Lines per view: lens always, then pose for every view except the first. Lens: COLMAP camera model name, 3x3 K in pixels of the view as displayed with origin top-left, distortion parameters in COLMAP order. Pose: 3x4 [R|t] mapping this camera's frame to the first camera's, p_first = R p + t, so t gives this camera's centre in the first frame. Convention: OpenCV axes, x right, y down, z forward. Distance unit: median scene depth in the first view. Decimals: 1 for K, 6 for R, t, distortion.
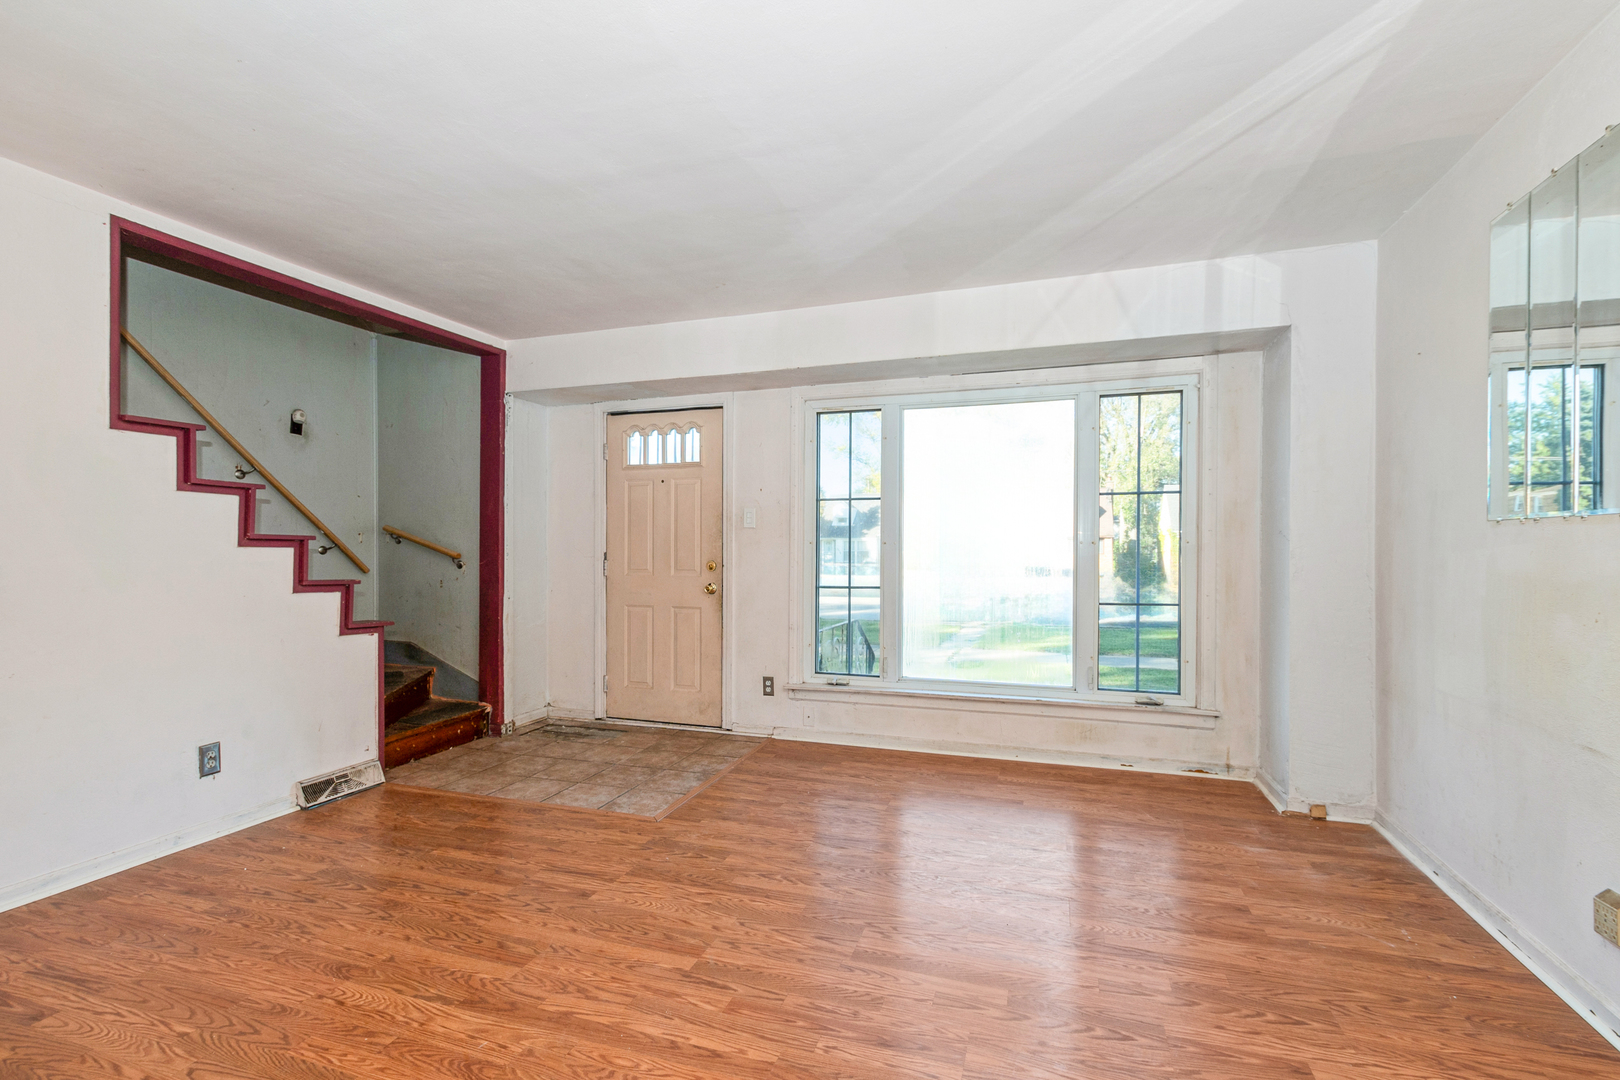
lens RADIAL K [[712.4, 0, 816.0], [0, 712.4, 550.7], [0, 0, 1]] dist [-0.000414, -0.002140]
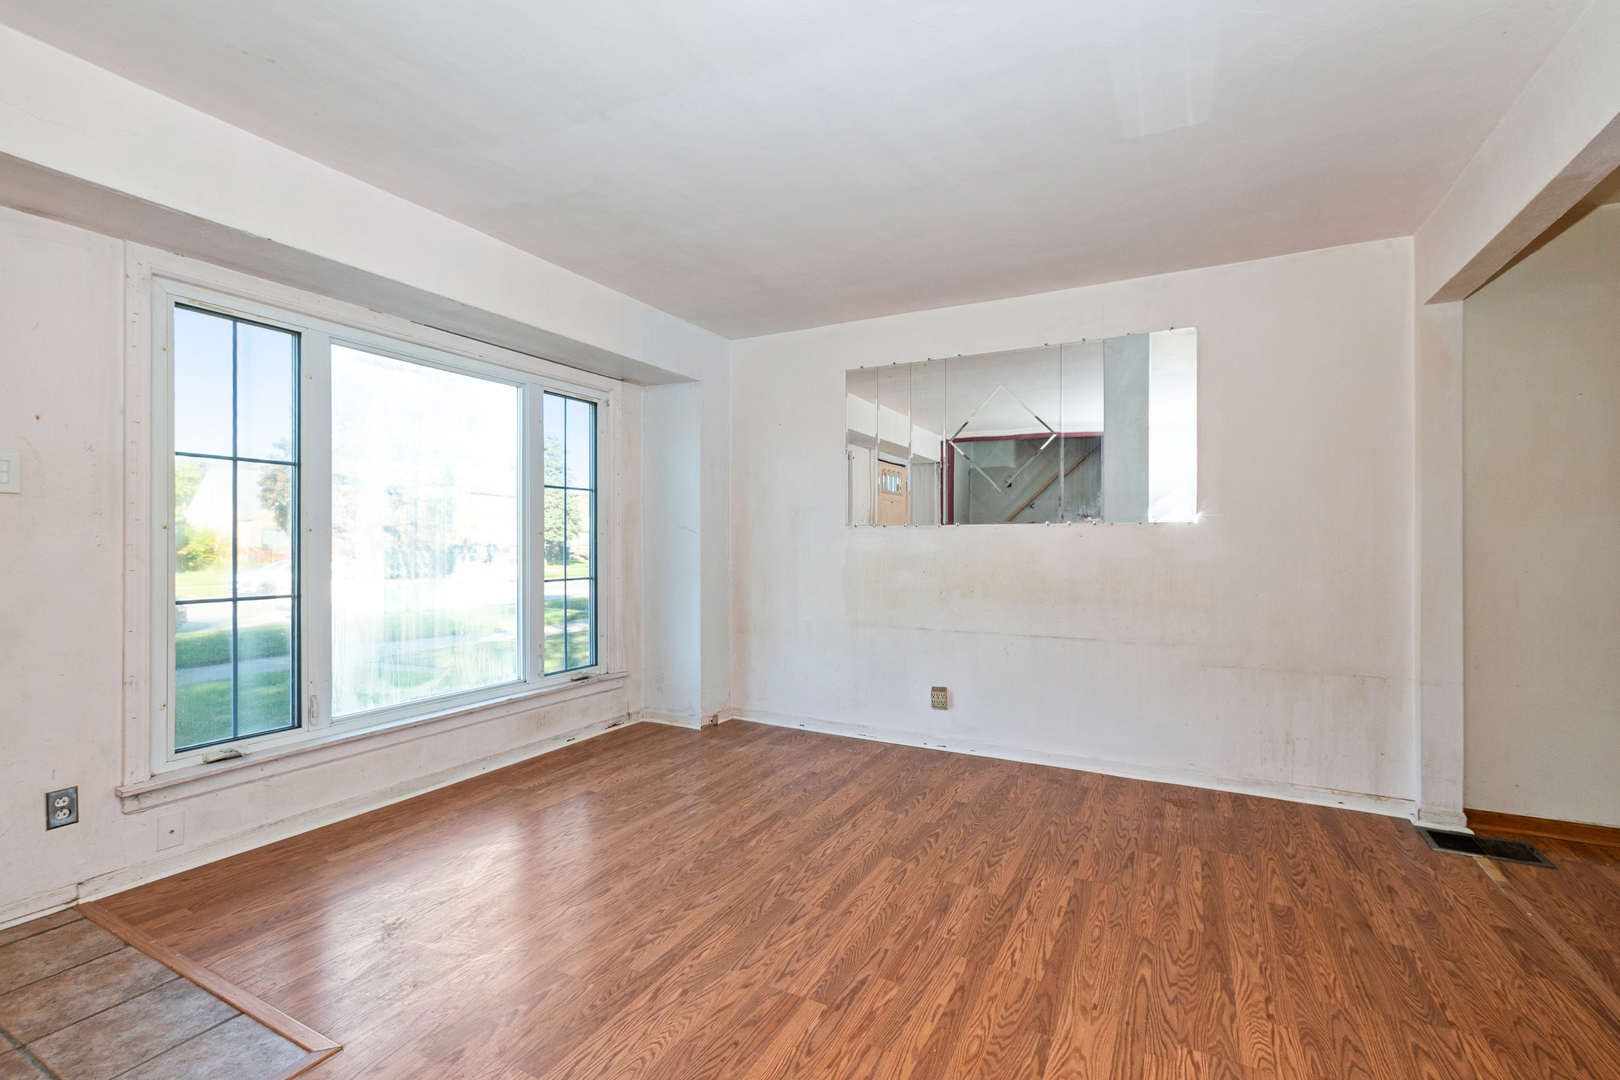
lens RADIAL K [[712.4, 0, 814.6], [0, 712.4, 535.5], [0, 0, 1]] dist [-0.000414, -0.002140]
pose [[0.160638, 0.006385, 0.986993, -0.592335], [0.001865, 0.999975, -0.006772, 0.000380], [-0.987012, 0.002929, 0.160622, 0.479934]]
